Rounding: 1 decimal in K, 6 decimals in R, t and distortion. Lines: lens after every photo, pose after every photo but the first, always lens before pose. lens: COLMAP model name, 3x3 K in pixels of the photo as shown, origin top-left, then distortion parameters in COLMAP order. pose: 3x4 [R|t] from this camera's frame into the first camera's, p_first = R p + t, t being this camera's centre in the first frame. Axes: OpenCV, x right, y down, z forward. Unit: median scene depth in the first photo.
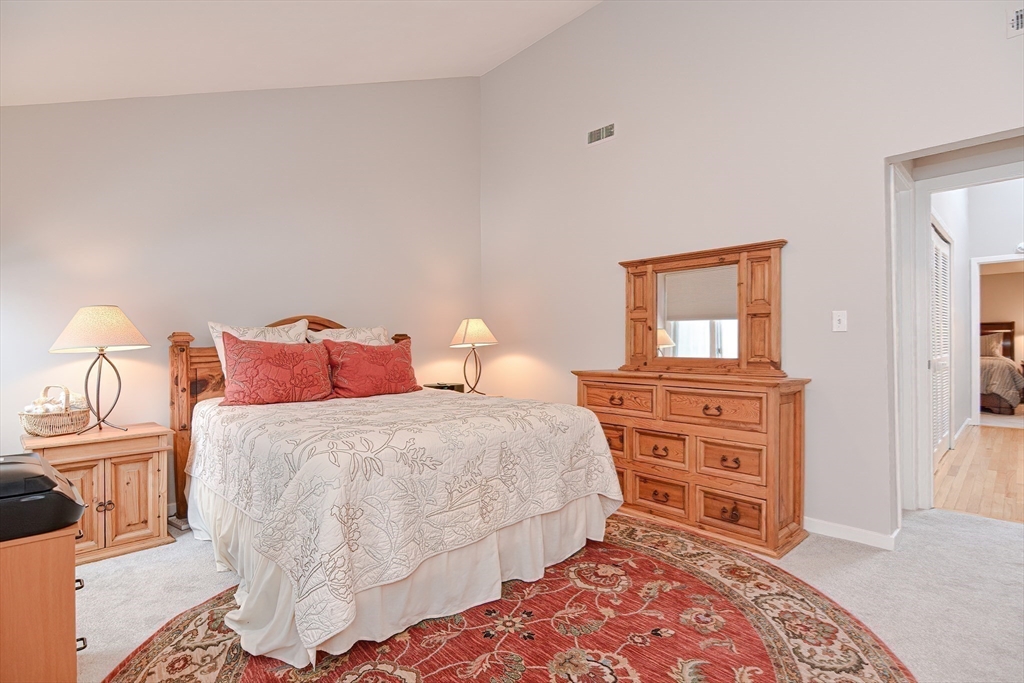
lens RADIAL K [[499.9, 0, 520.8], [0, 499.9, 344.6], [0, 0, 1]] dist [0.008800, -0.011224]
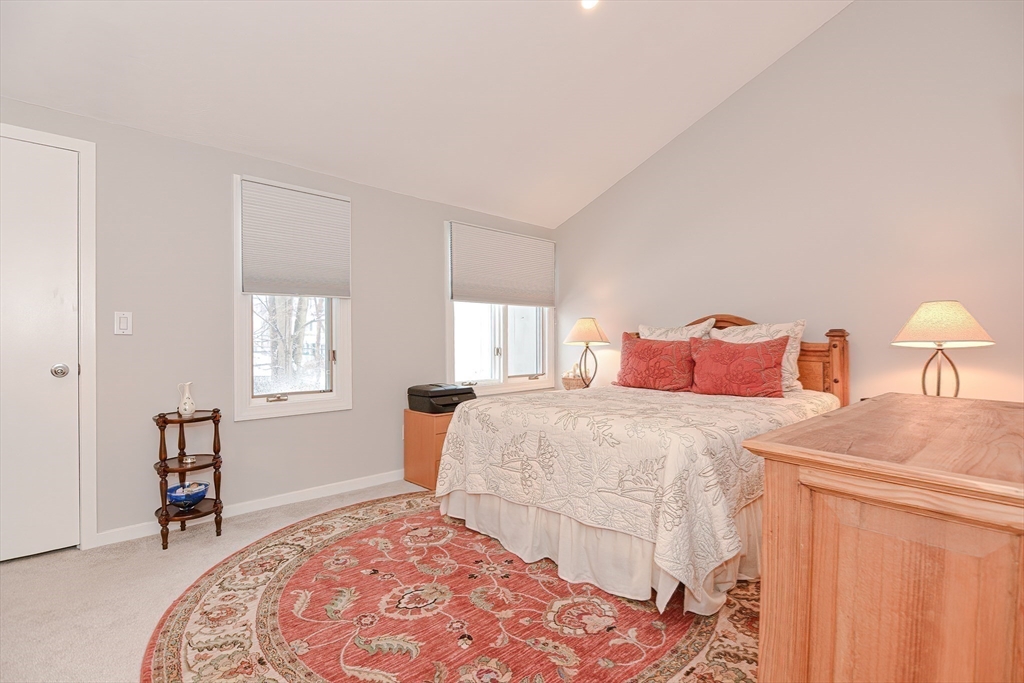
lens RADIAL K [[499.9, 0, 513.8], [0, 499.9, 343.5], [0, 0, 1]] dist [0.008800, -0.011224]
pose [[-0.018483, 0.009038, -0.999788, 0.768999], [-0.000579, 0.999959, 0.009050, -0.007440], [0.999829, 0.000746, -0.018477, 0.685122]]
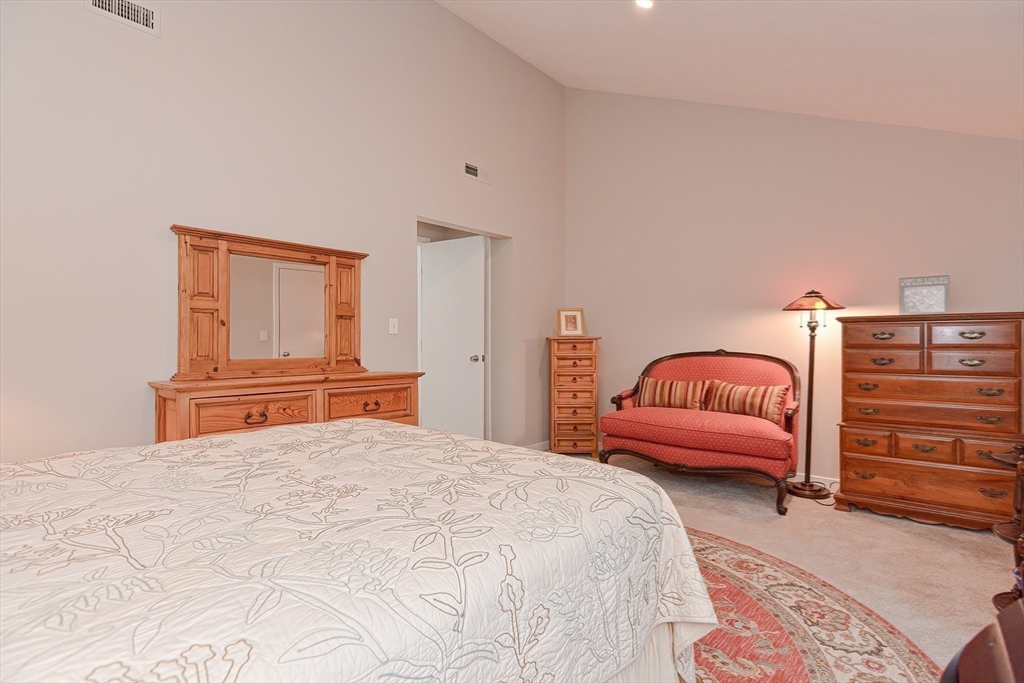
lens RADIAL K [[499.9, 0, 517.9], [0, 499.9, 342.3], [0, 0, 1]] dist [0.008800, -0.011224]
pose [[-0.070188, 0.003859, 0.997526, -0.646672], [0.000551, 0.999993, -0.003830, 0.000609], [-0.997534, 0.000281, -0.070189, 0.709413]]
